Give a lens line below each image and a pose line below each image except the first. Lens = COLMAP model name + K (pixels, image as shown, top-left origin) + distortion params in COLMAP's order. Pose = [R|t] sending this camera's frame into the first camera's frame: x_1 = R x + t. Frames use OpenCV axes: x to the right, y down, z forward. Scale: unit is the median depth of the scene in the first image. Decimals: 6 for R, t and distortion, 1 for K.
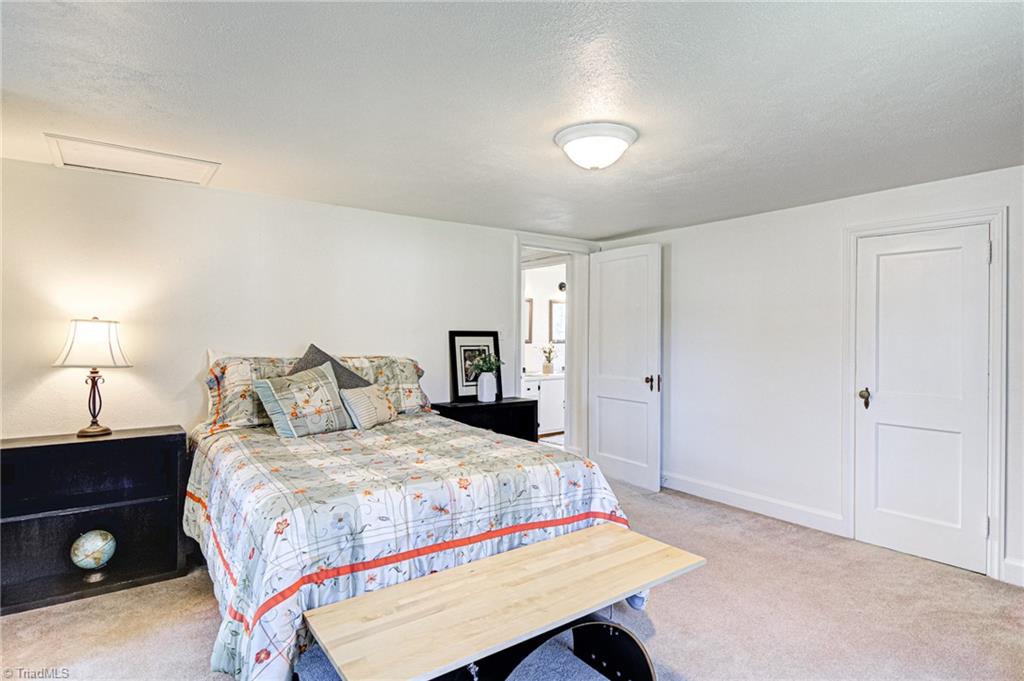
lens RADIAL K [[544.0, 0, 514.3], [0, 544.0, 340.6], [0, 0, 1]] dist [0.000747, -0.001289]
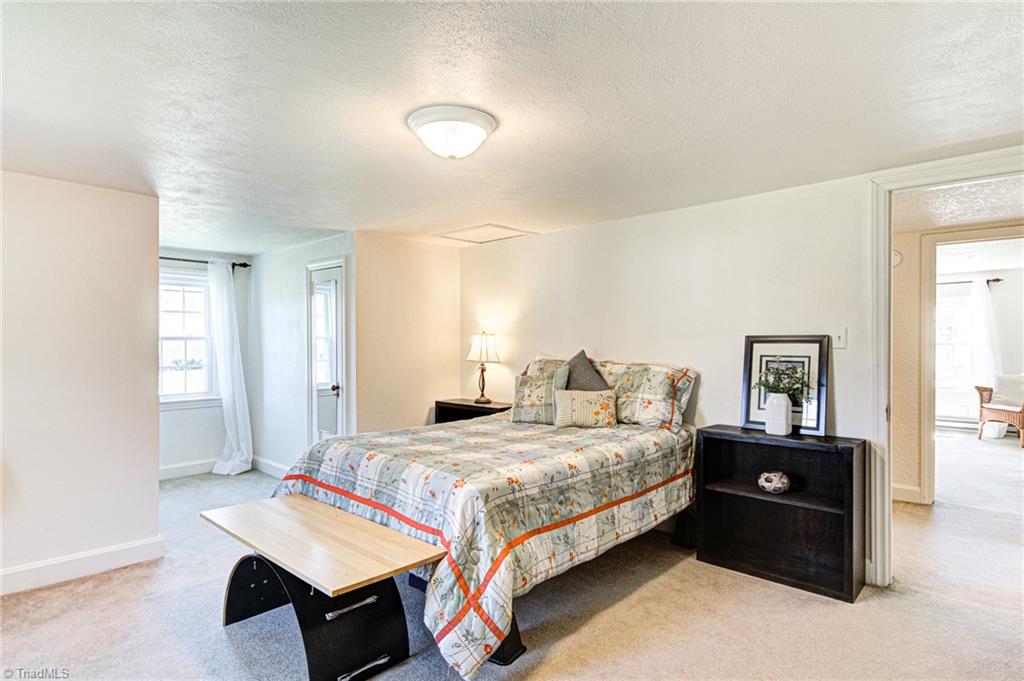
lens RADIAL K [[544.0, 0, 514.3], [0, 544.0, 340.6], [0, 0, 1]] dist [0.000747, -0.001289]
pose [[0.189459, -0.007094, -0.981863, 0.847389], [-0.007962, 0.999930, -0.008761, -0.002615], [0.981856, 0.009477, 0.189389, 0.743908]]
